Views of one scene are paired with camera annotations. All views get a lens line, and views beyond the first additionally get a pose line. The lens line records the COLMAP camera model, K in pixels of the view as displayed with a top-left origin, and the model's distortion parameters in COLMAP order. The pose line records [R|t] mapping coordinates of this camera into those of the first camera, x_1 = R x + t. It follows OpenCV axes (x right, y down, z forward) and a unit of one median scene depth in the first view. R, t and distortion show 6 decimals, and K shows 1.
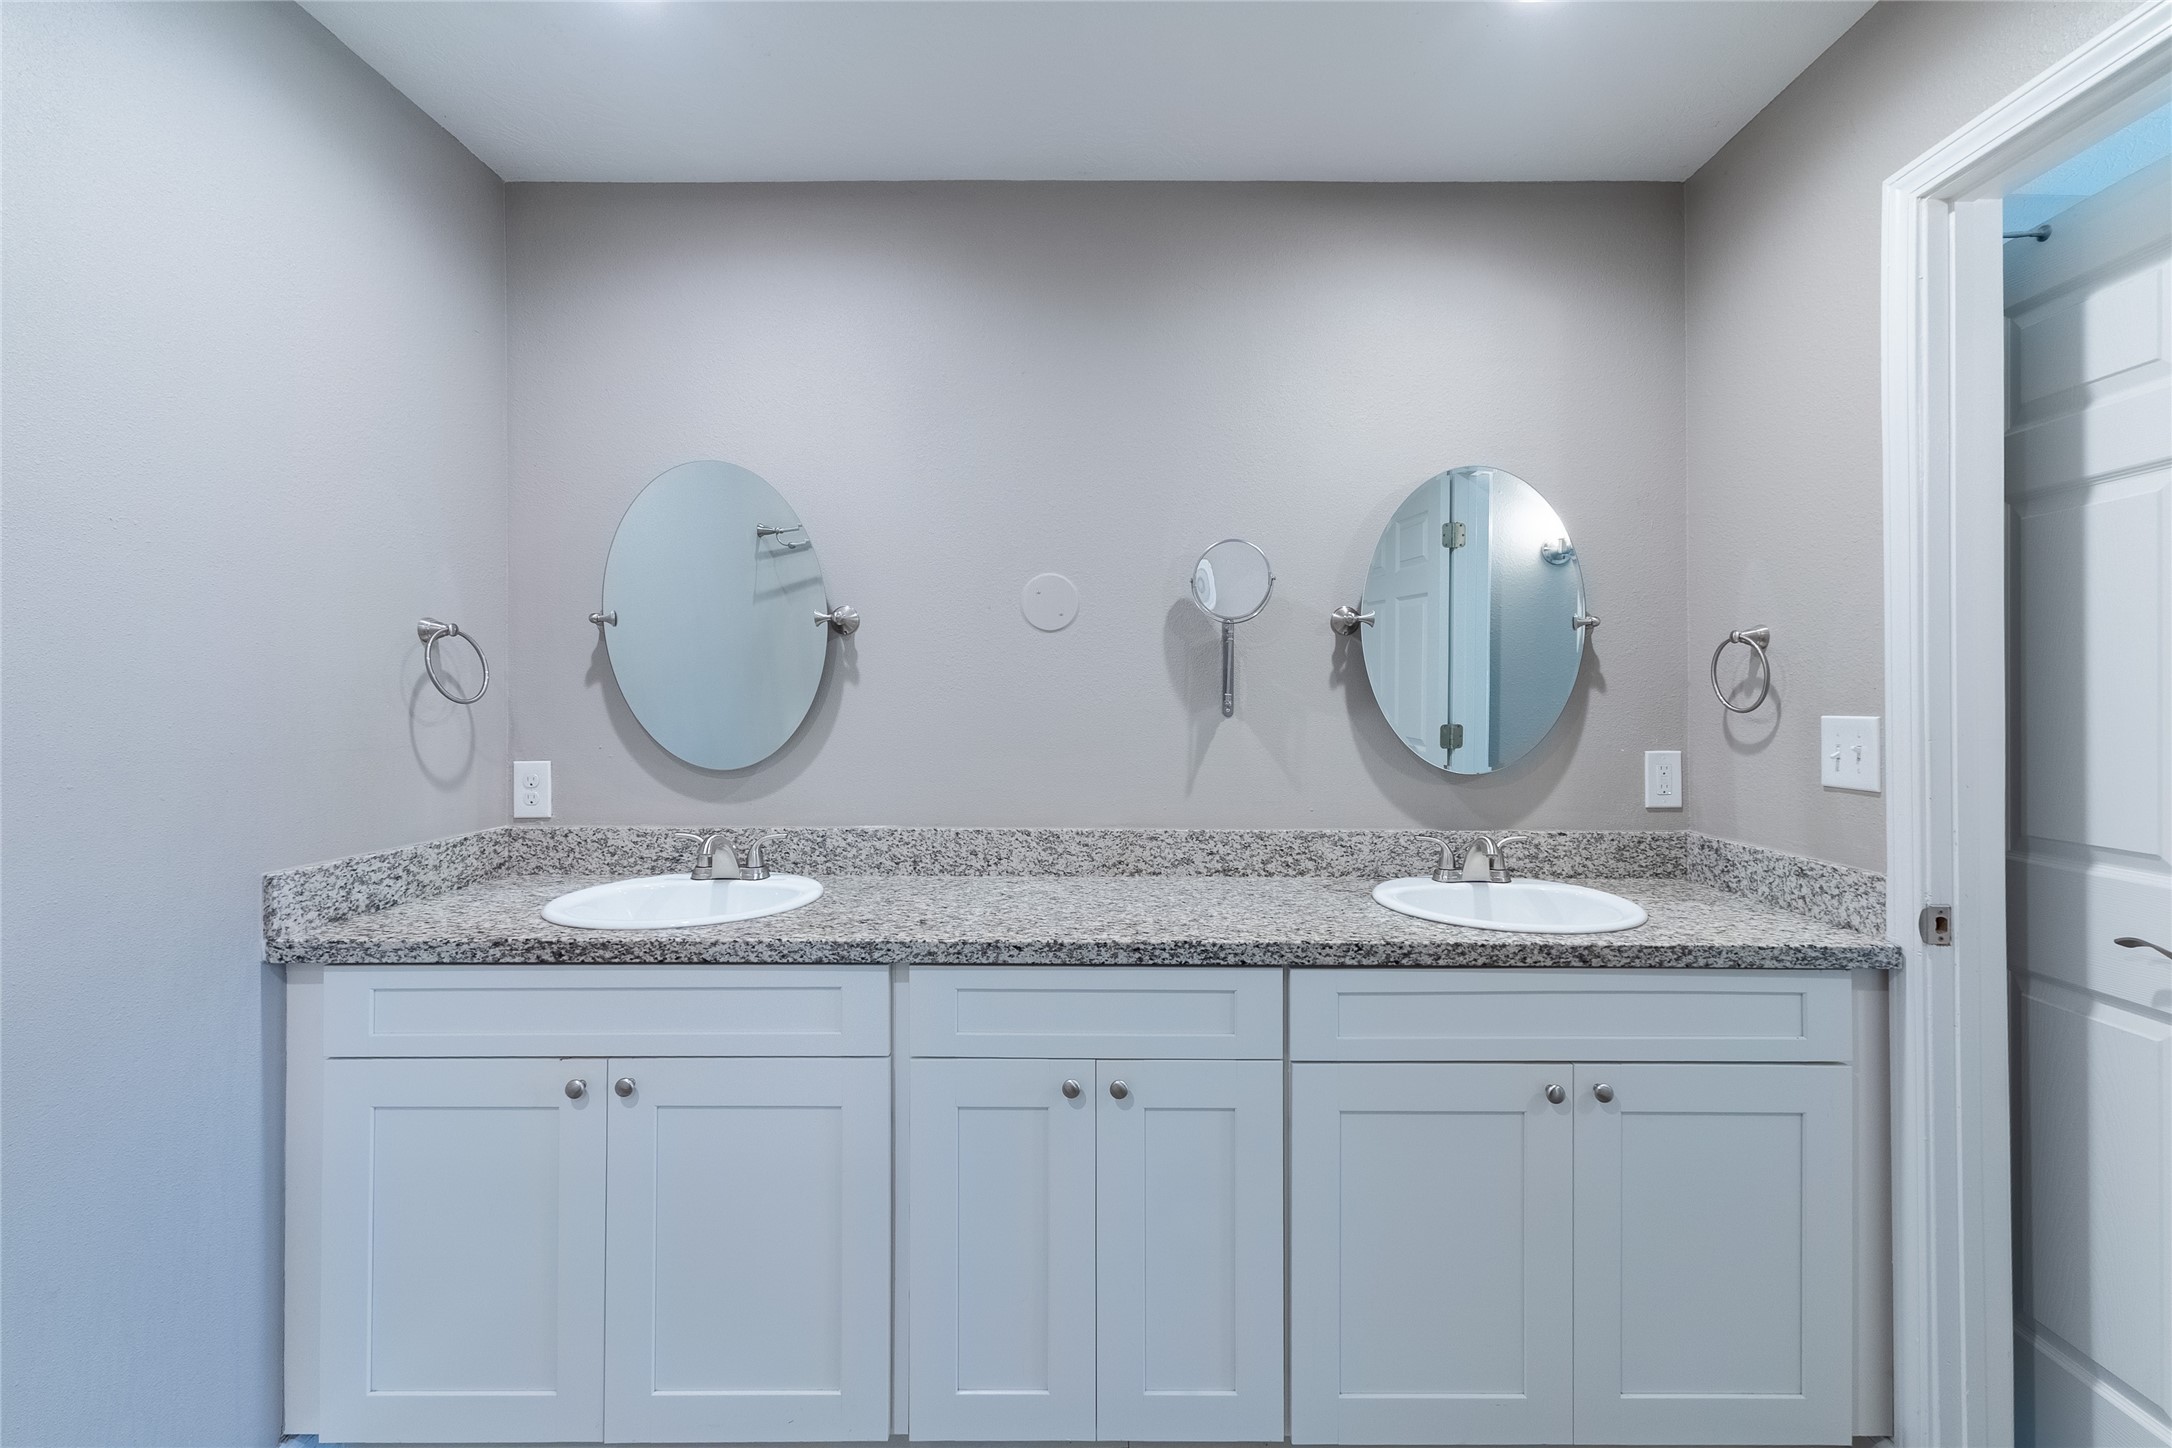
lens RADIAL K [[919.0, 0, 1131.5], [0, 919.0, 704.0], [0, 0, 1]] dist [0.005375, -0.001296]
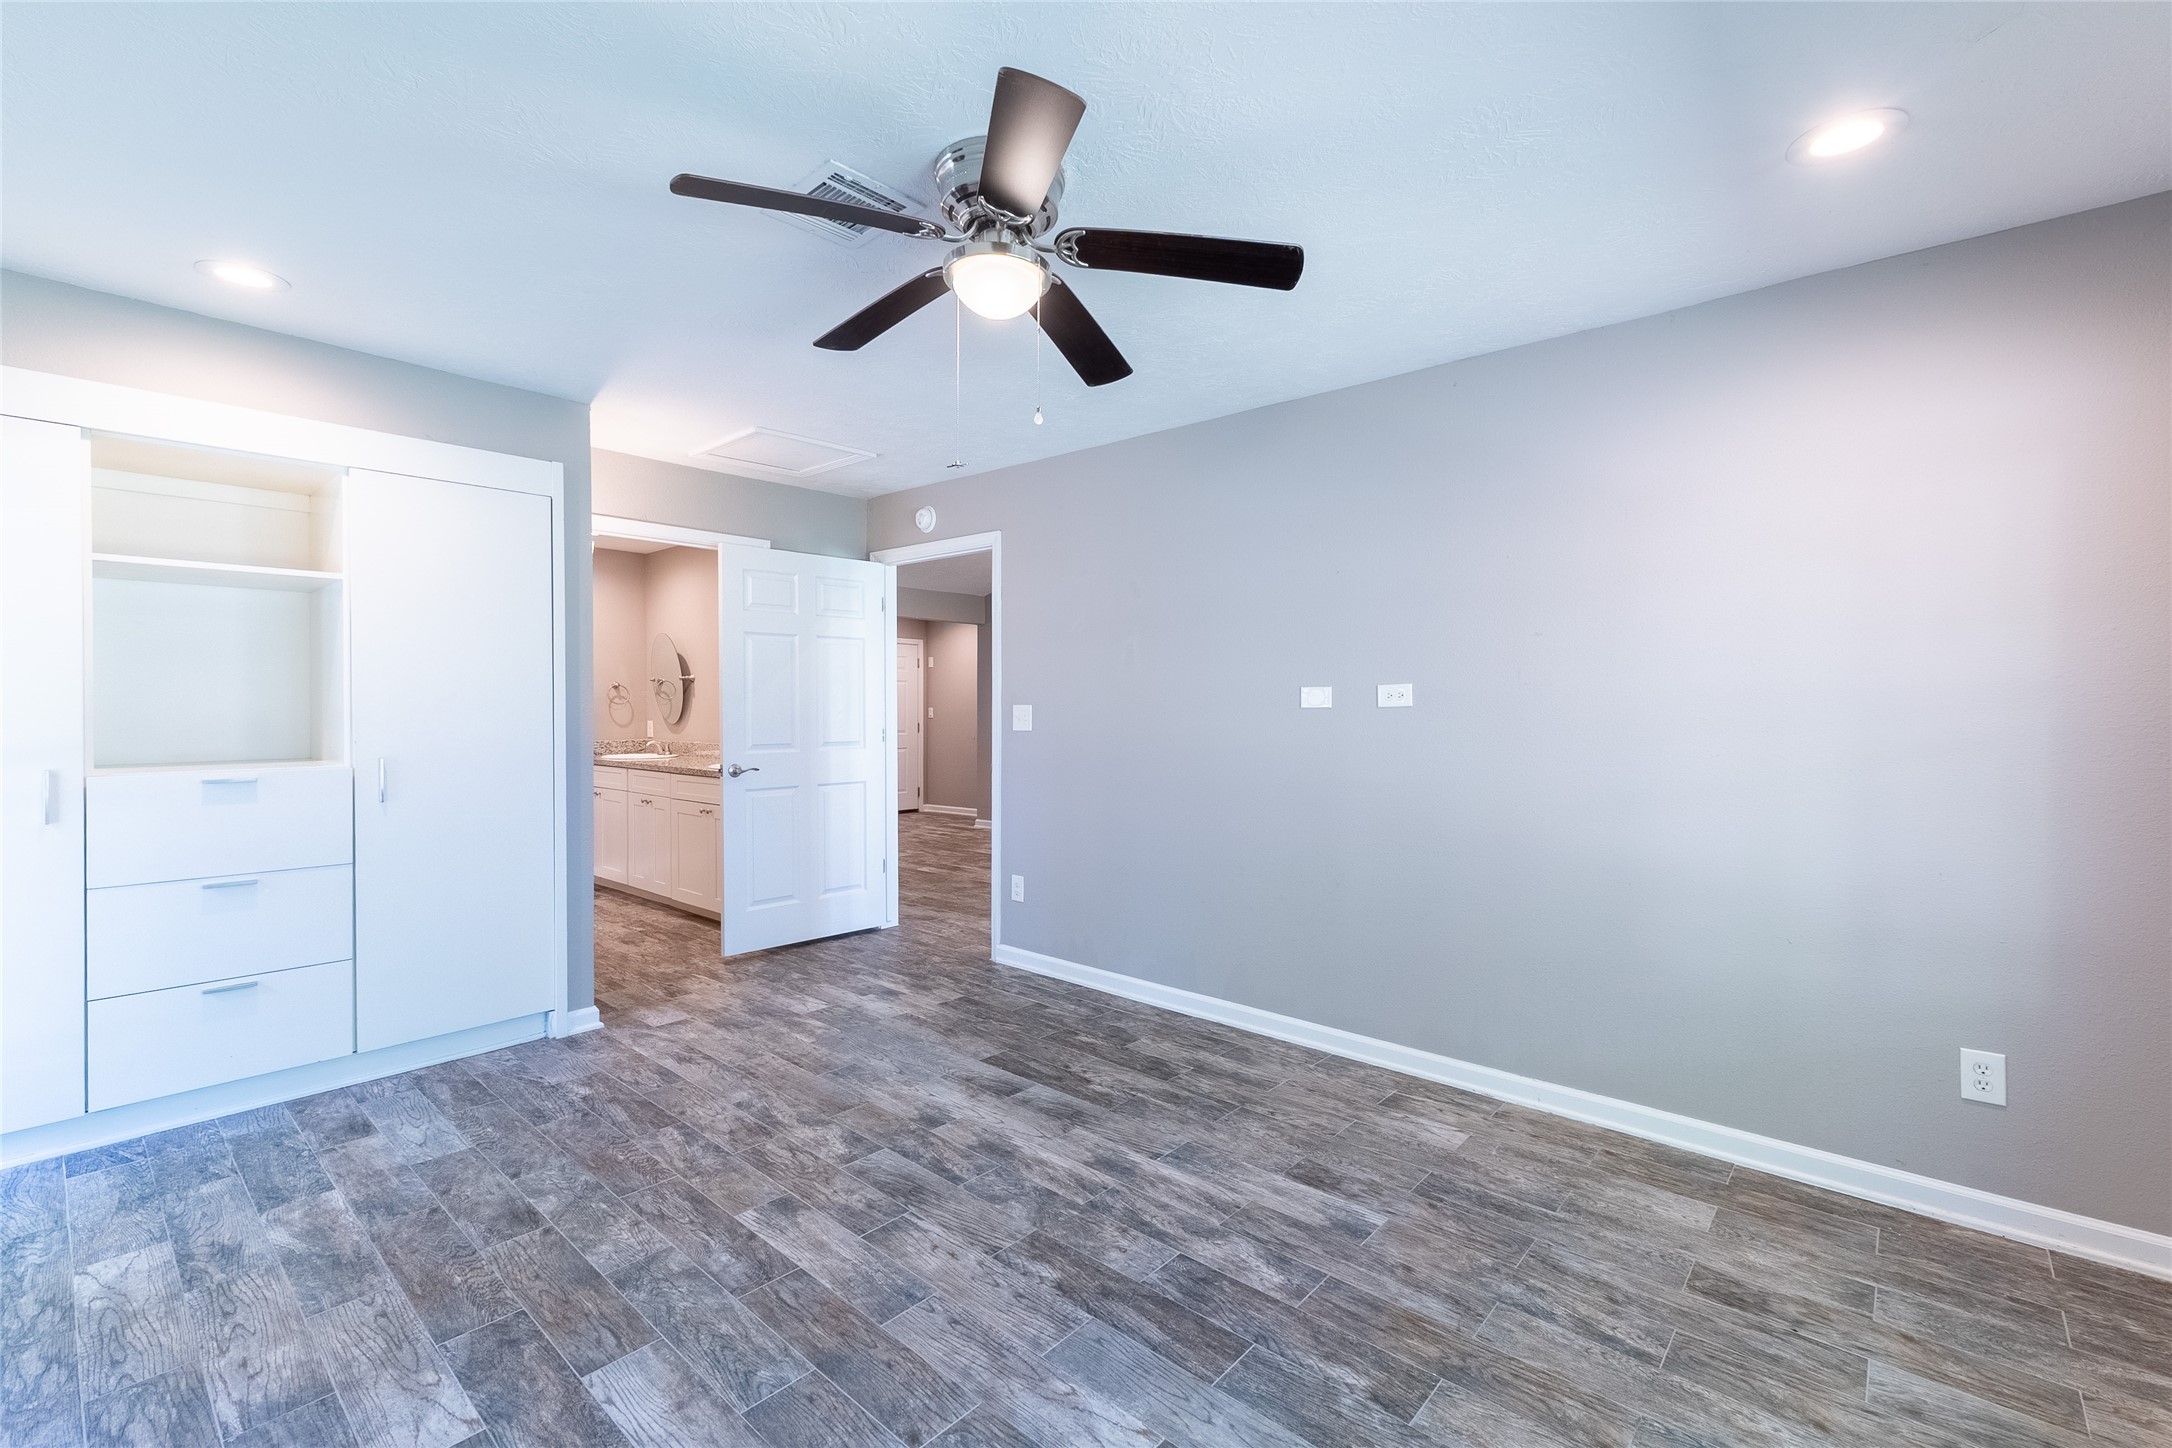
lens RADIAL K [[919.0, 0, 1091.4], [0, 919.0, 718.9], [0, 0, 1]] dist [0.005375, -0.001296]
pose [[0.755436, 0.008818, -0.655163, 2.925855], [0.003099, 0.999850, 0.017030, 0.001138], [0.655215, -0.014896, 0.755295, -0.545362]]
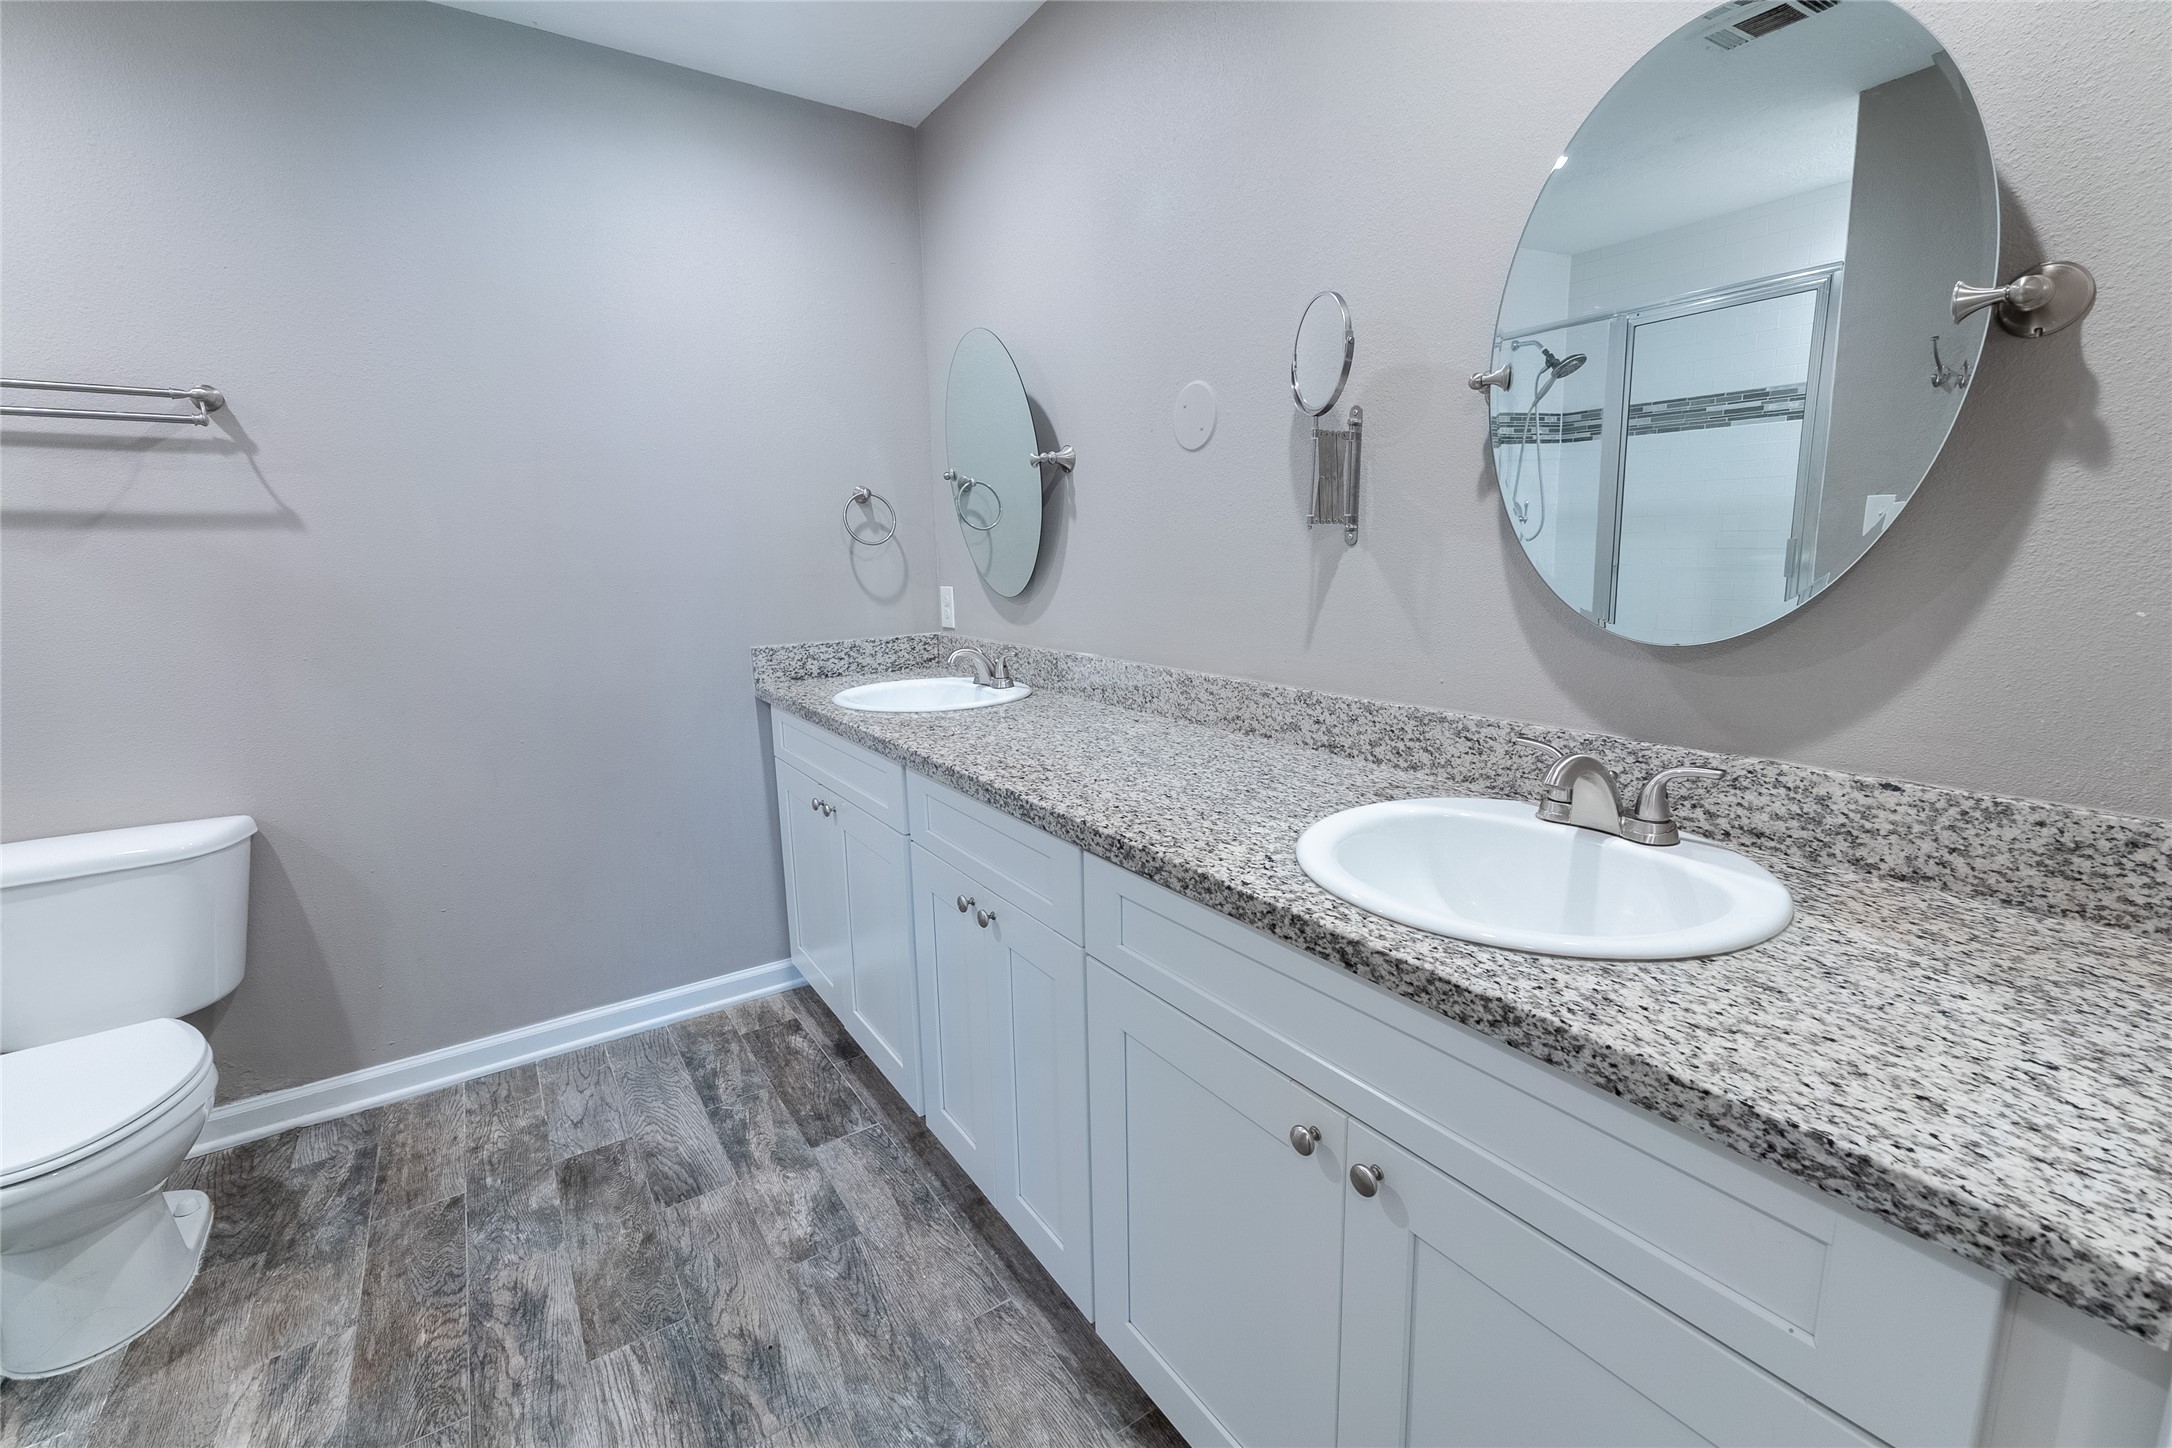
lens RADIAL K [[919.0, 0, 1089.3], [0, 919.0, 720.8], [0, 0, 1]] dist [0.005375, -0.001296]
pose [[0.557371, 0.140268, -0.818329, 0.624439], [0.025043, 0.982337, 0.185437, 0.009908], [0.829886, -0.123851, 0.544013, 0.406707]]
